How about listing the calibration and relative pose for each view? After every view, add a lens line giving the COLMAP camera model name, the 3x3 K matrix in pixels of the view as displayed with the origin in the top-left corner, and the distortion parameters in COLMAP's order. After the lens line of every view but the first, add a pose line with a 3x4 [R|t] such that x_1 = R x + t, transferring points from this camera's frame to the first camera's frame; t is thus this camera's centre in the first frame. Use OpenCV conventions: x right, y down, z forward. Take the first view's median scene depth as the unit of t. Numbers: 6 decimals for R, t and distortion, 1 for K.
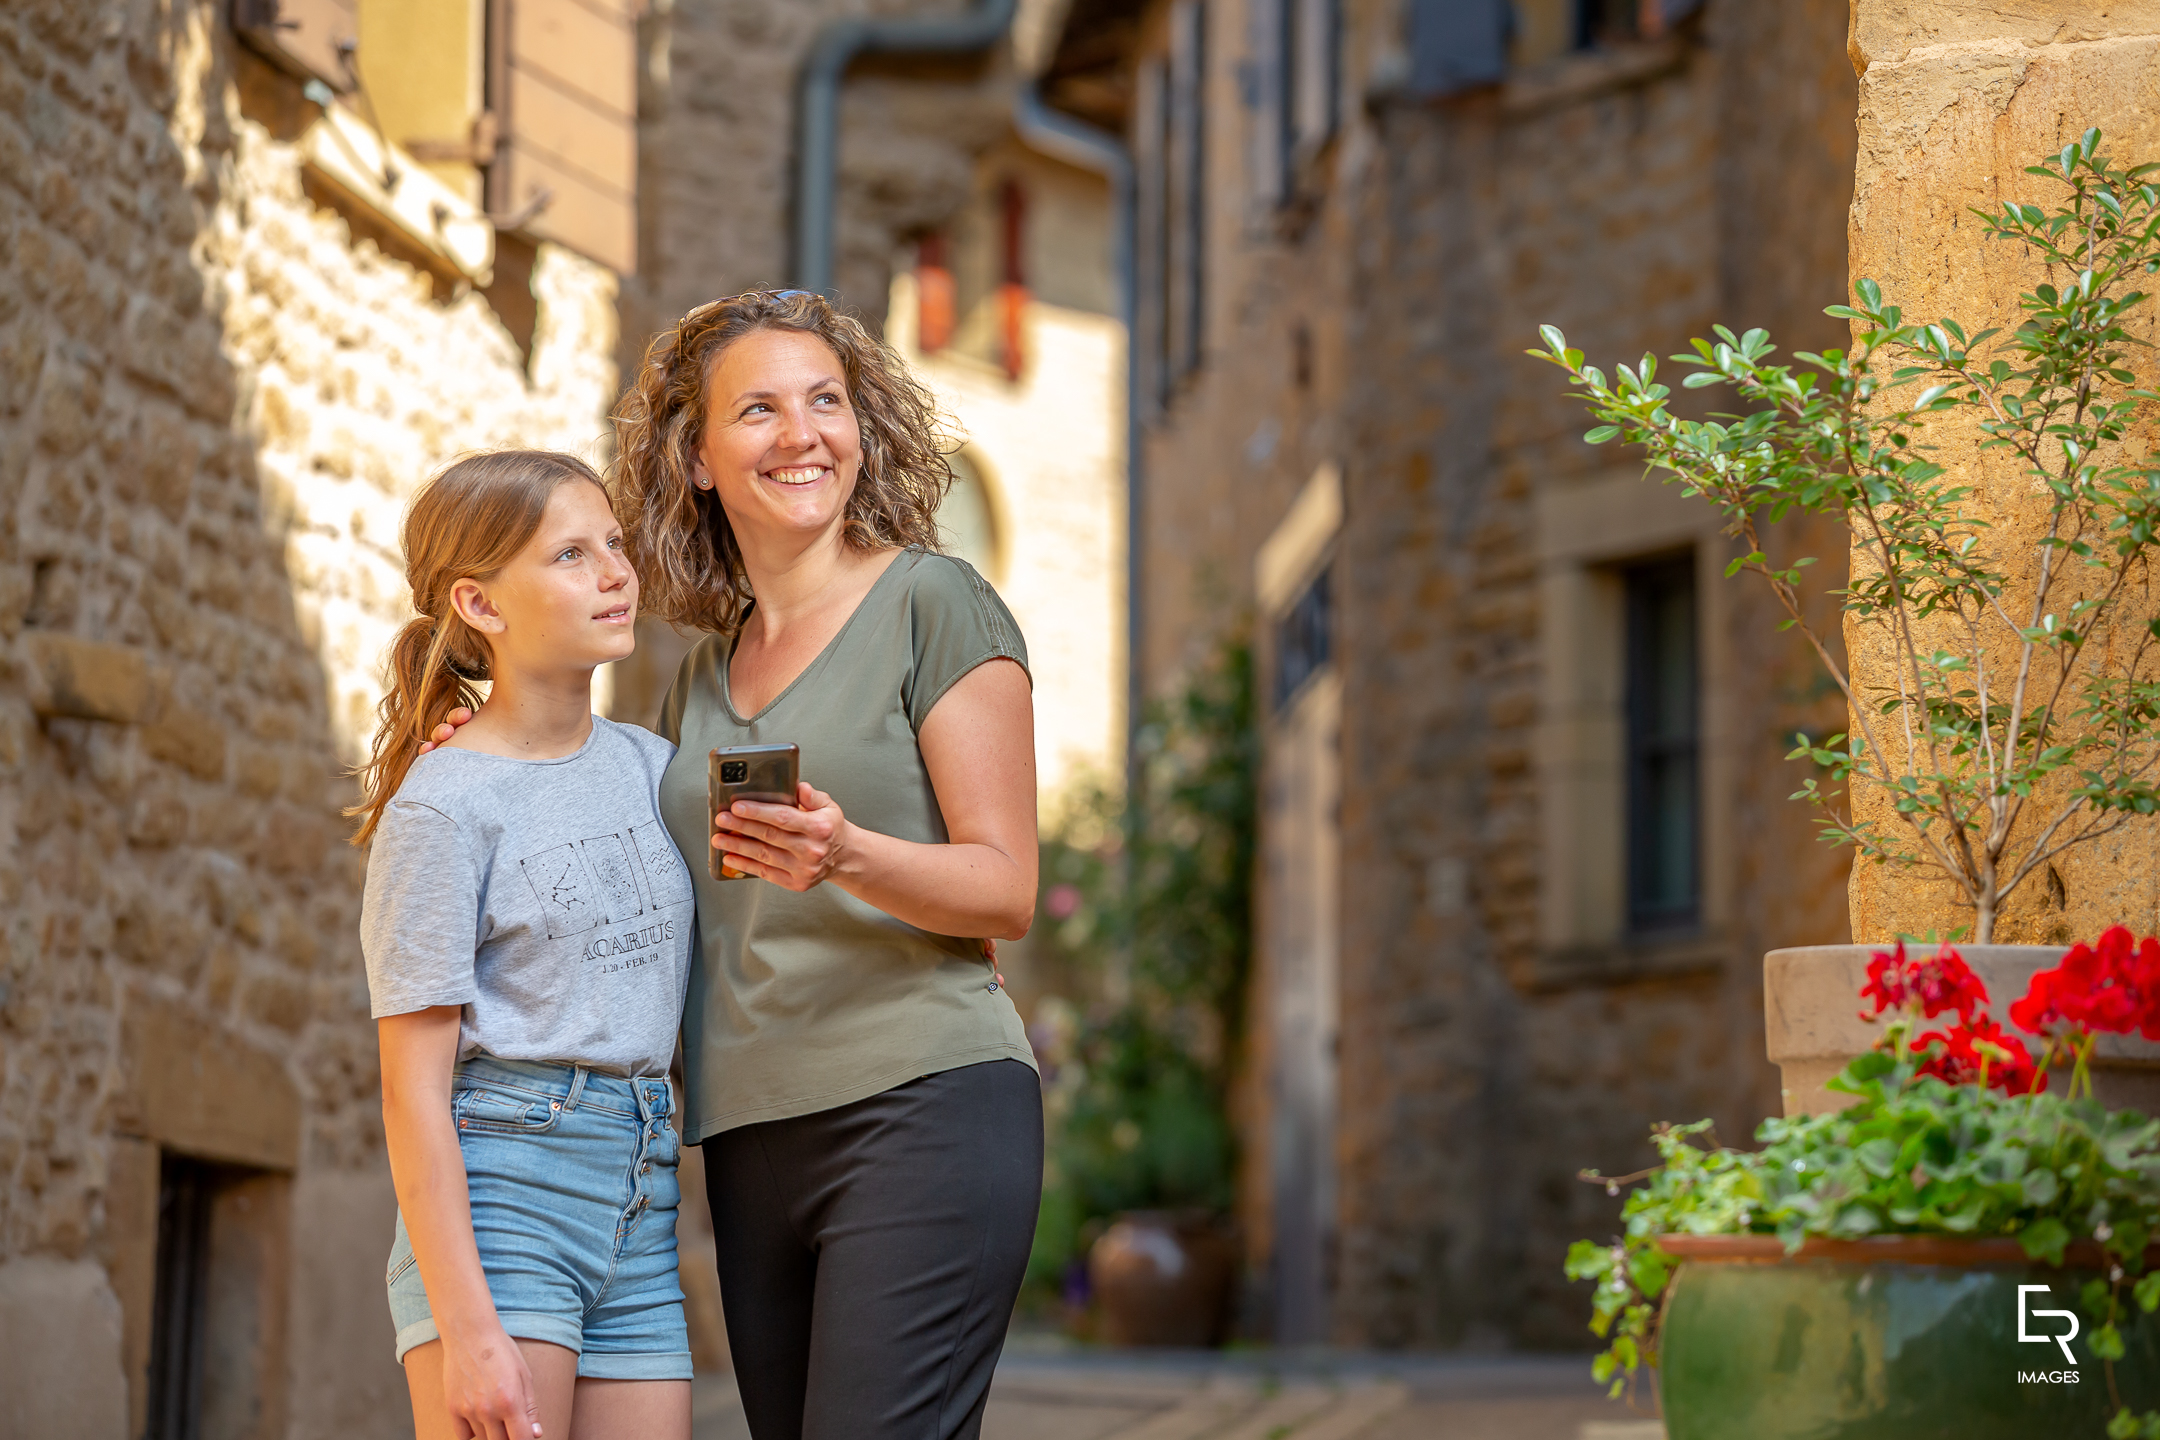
lens RADIAL K [[8088.5, 0, 1080.0], [0, 8088.5, 720.0], [0, 0, 1]] dist [0.154106, 0.396758]
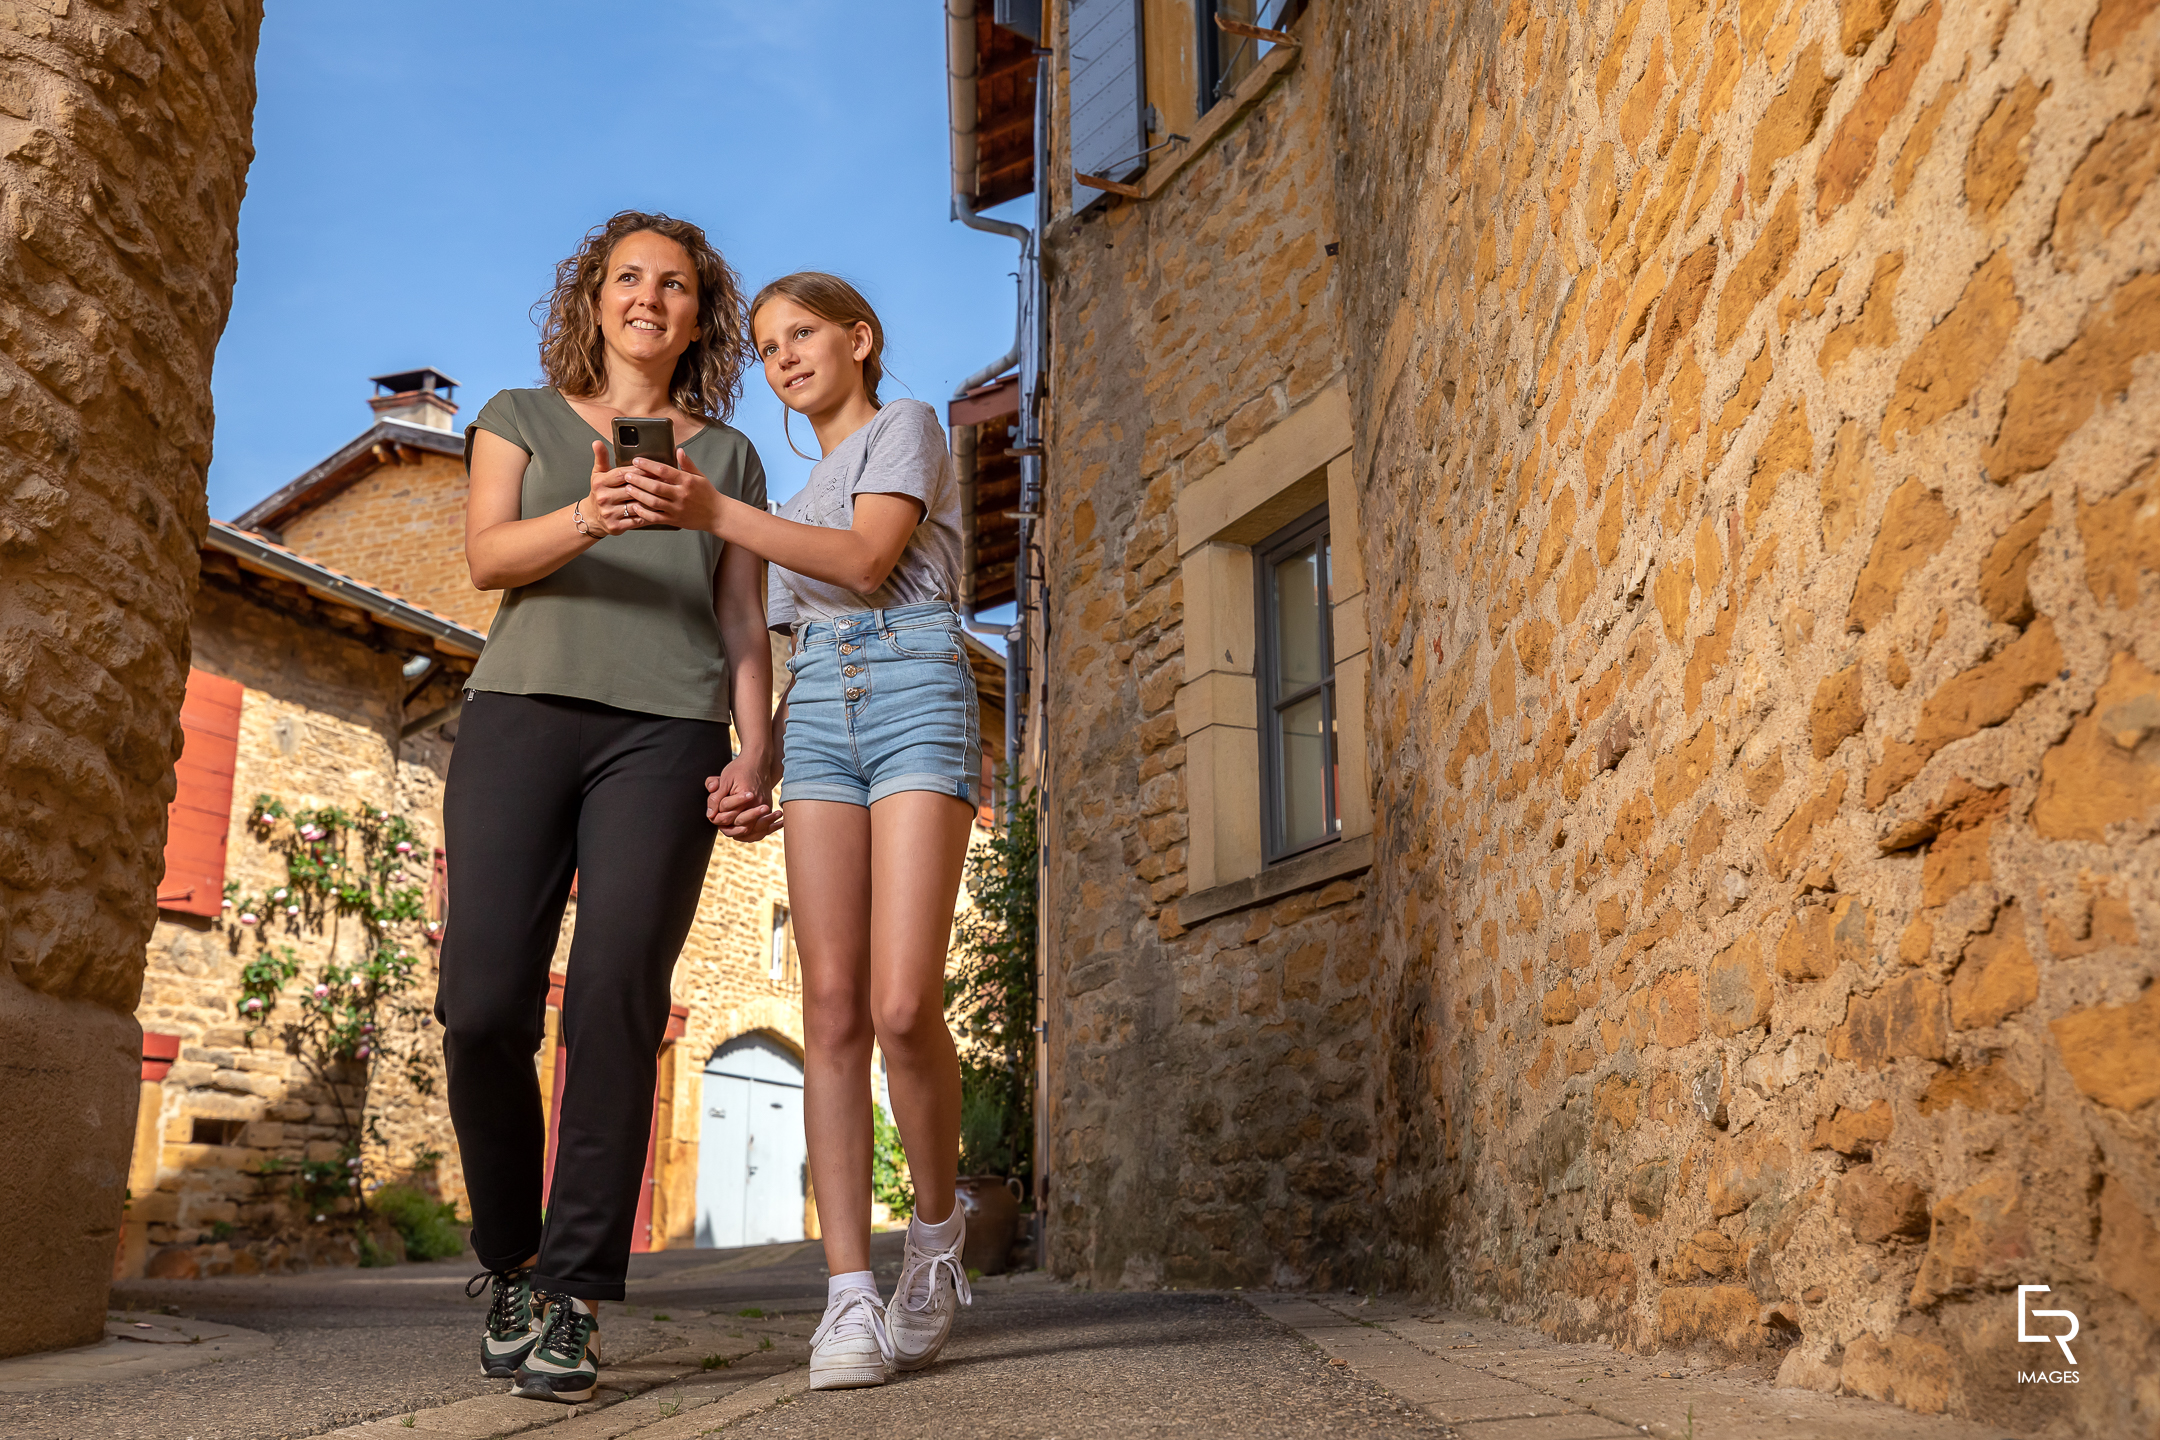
lens RADIAL K [[2015.6, 0, 1166.7], [0, 2015.6, 730.5], [0, 0, 1]] dist [0.037367, 0.002511]
pose [[0.999776, -0.015571, 0.014305, 0.096208], [0.017756, 0.985603, -0.168140, 0.098399], [-0.011481, 0.168357, 0.985659, 1.386012]]
